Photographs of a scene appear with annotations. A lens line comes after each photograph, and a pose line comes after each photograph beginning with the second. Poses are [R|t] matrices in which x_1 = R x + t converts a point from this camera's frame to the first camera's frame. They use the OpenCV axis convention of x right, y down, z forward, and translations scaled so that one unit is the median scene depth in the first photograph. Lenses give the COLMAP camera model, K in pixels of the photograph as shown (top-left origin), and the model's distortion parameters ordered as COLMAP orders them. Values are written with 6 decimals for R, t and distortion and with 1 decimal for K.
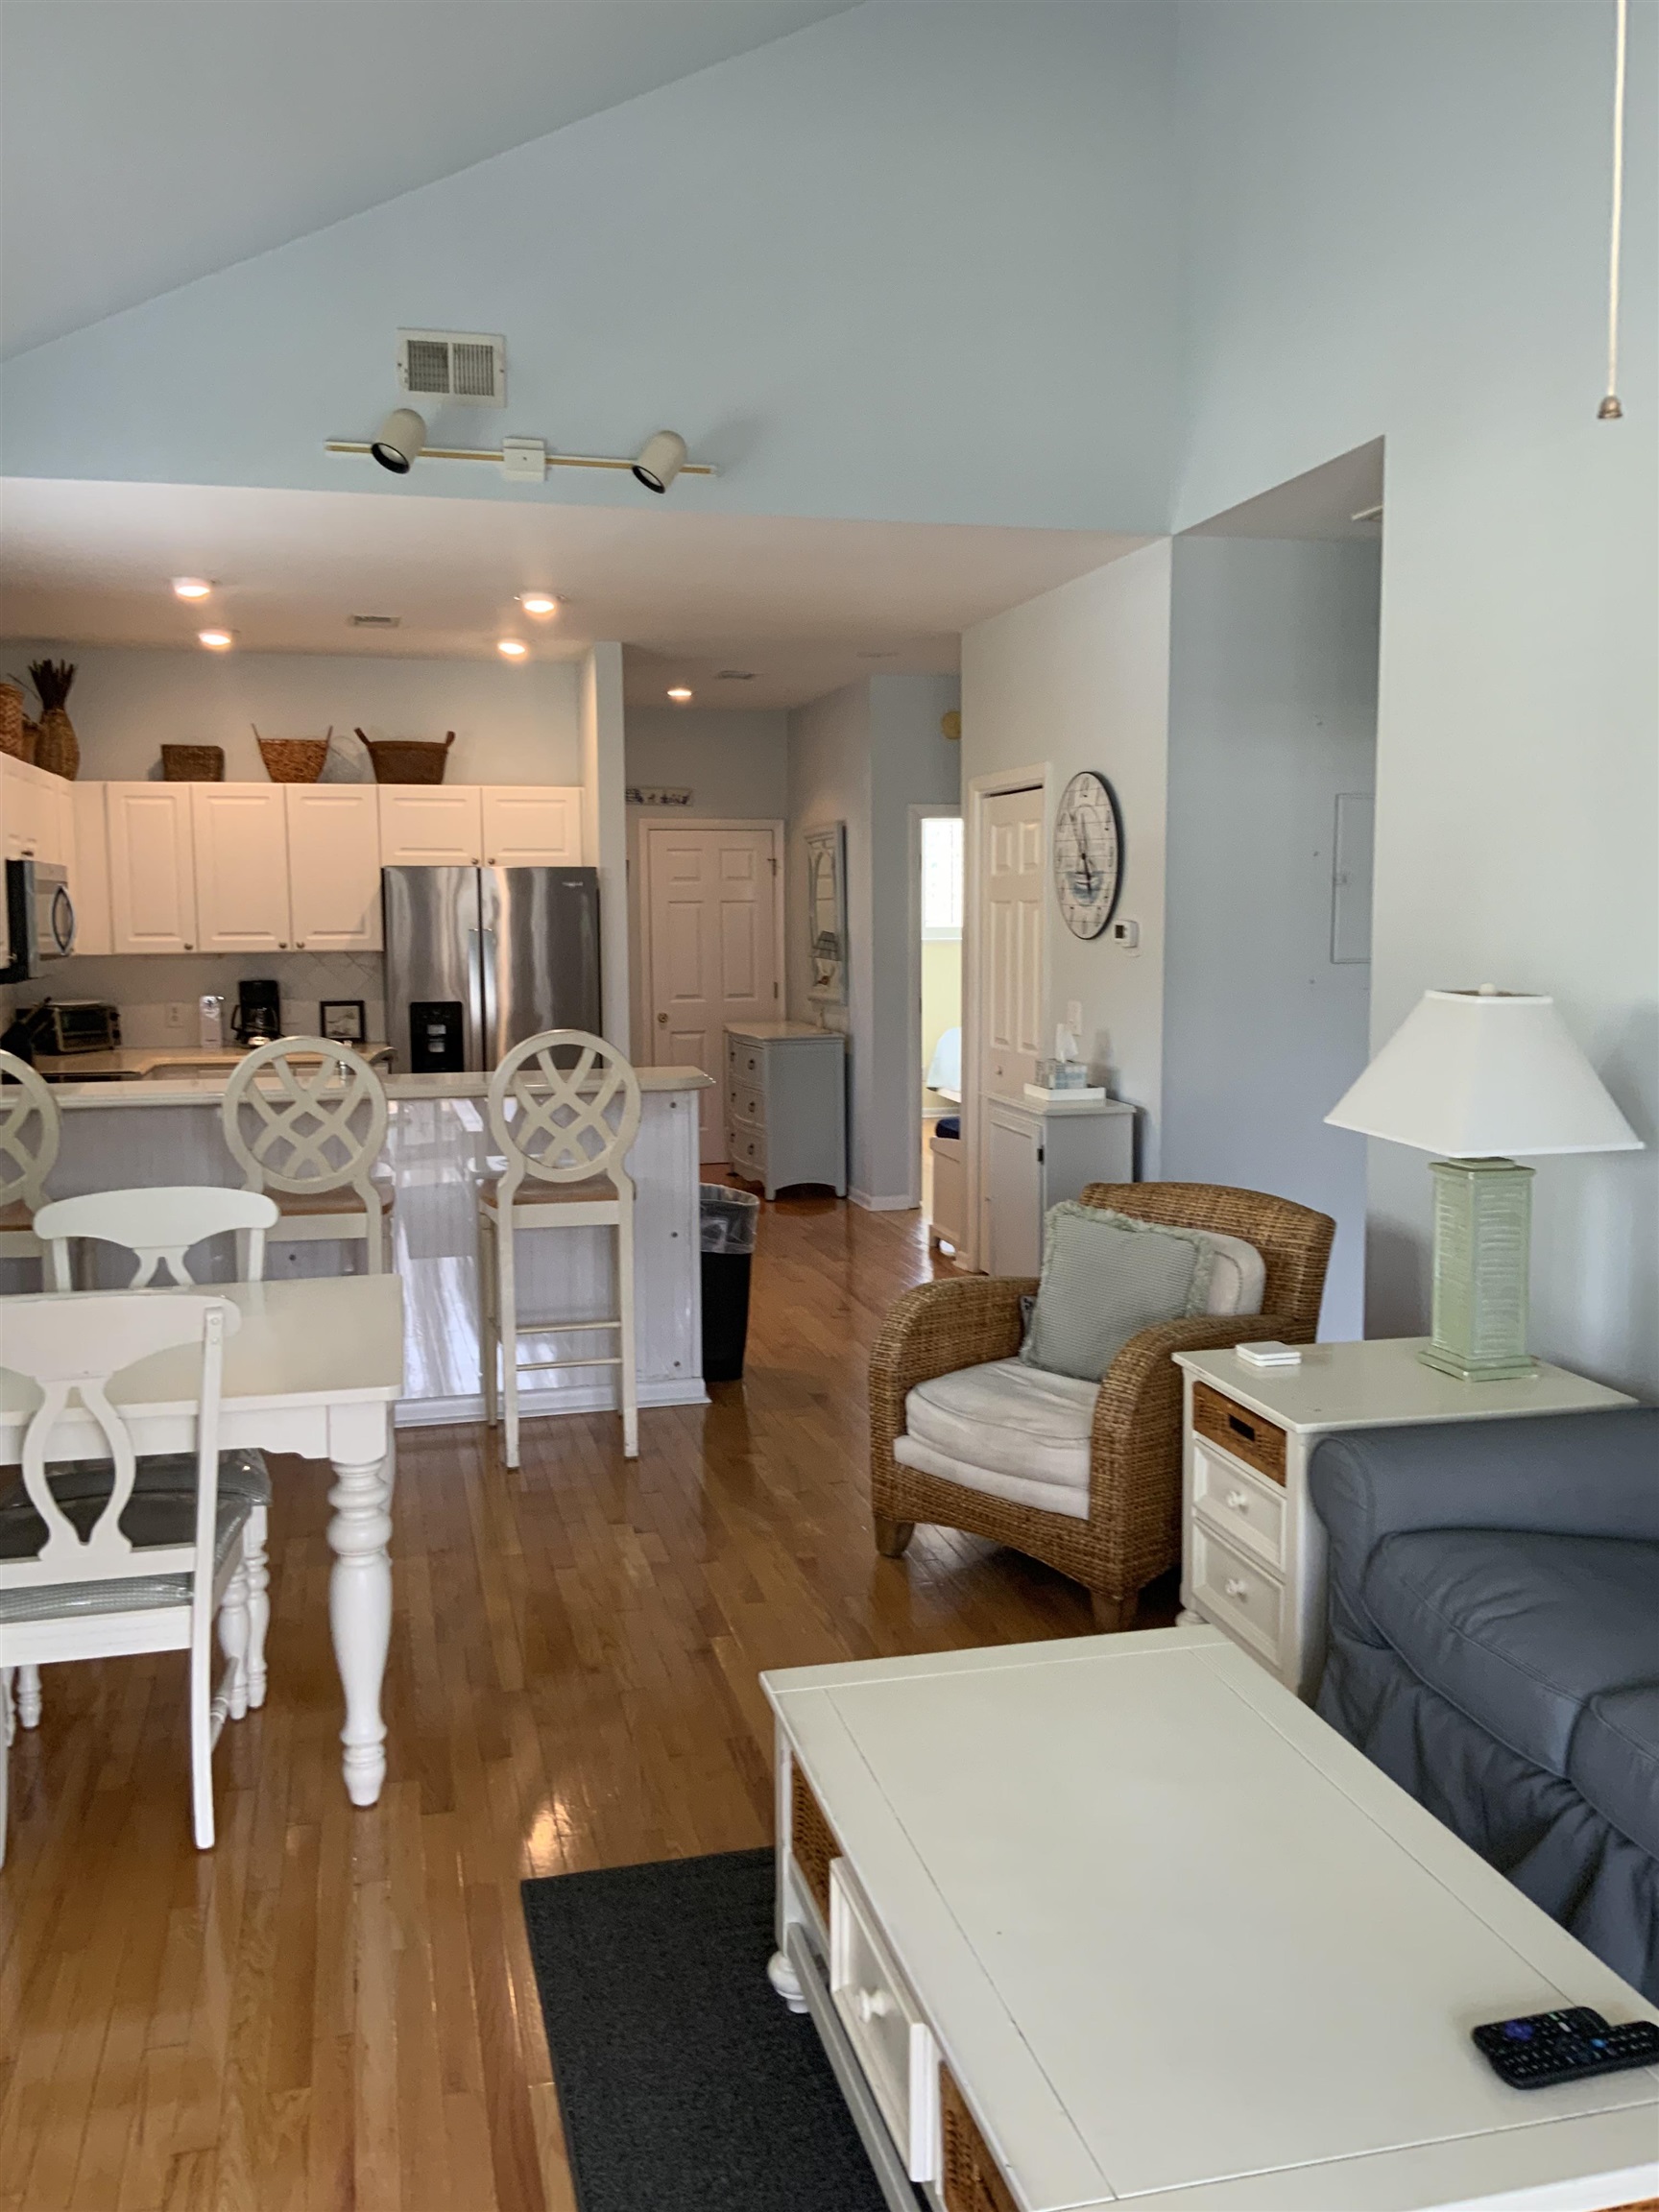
lens RADIAL K [[1836.6, 0, 832.7], [0, 1836.6, 1100.7], [0, 0, 1]] dist [0.084123, -0.151953]
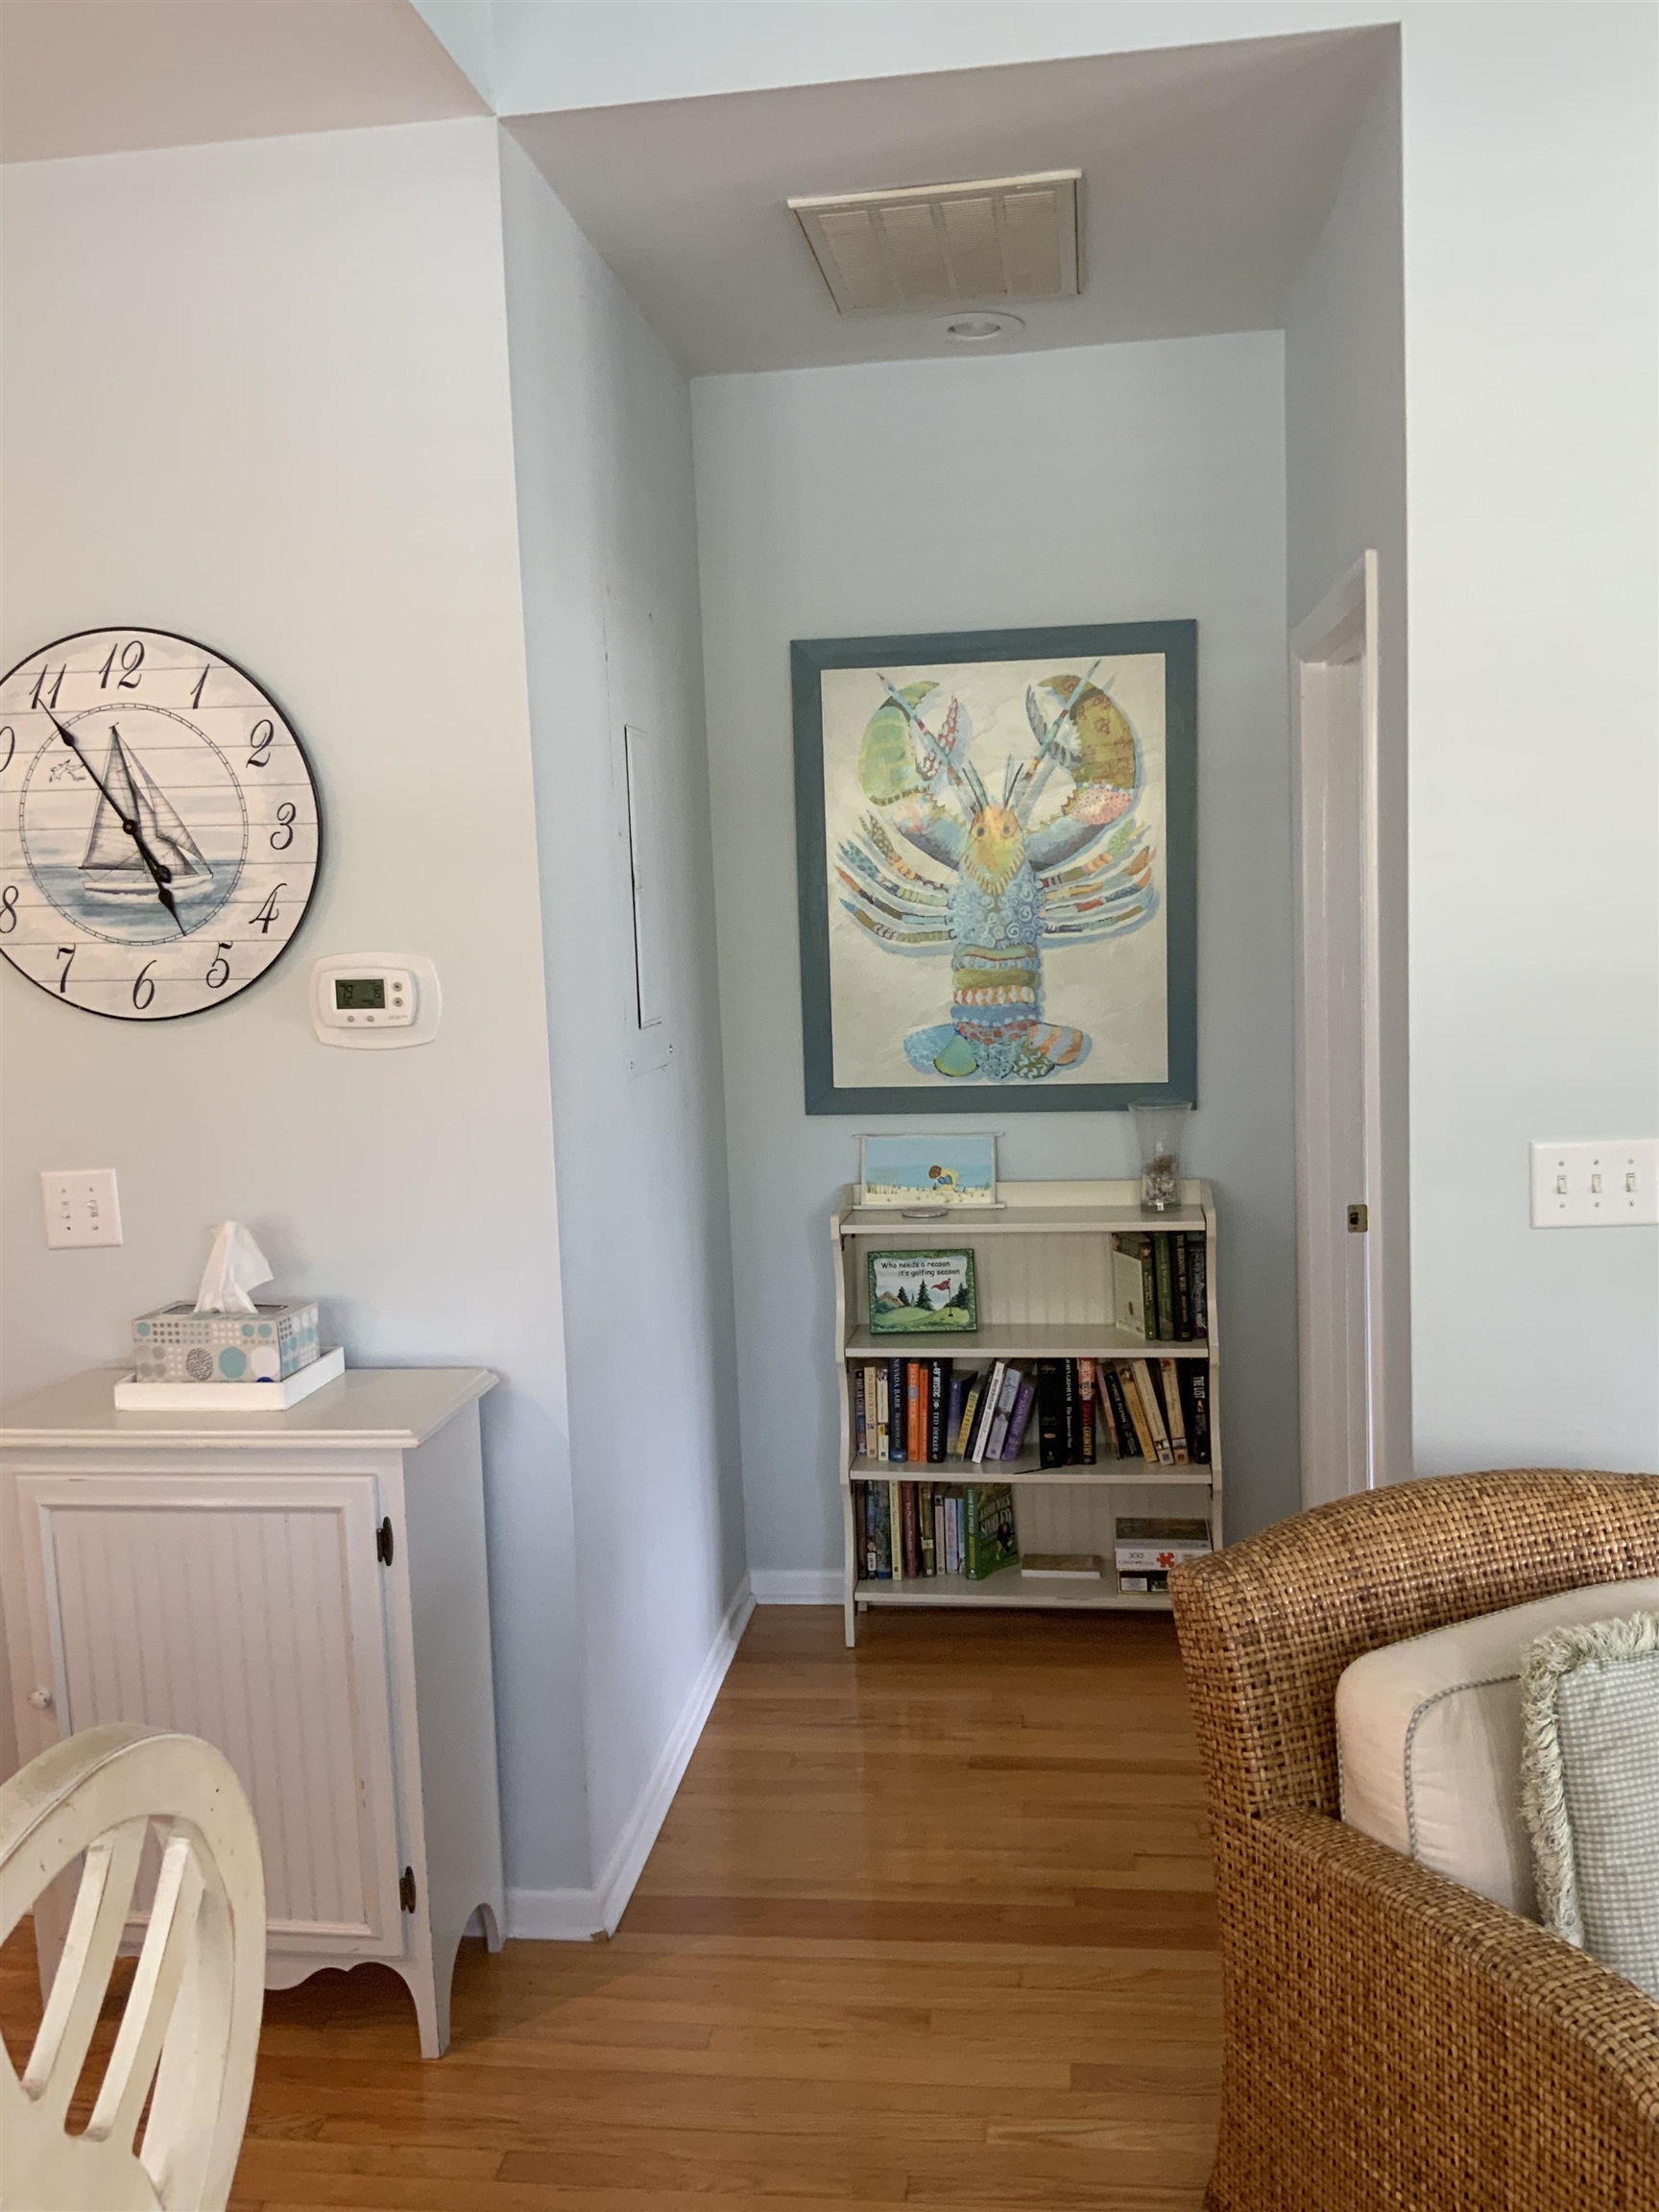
lens RADIAL K [[1836.6, 0, 830.2], [0, 1836.6, 1106.6], [0, 0, 1]] dist [0.084123, -0.151953]
pose [[0.373840, -0.095429, 0.922571, -0.228132], [0.128202, 0.990461, 0.050502, -0.078433], [-0.918590, 0.099396, 0.382508, 0.782524]]
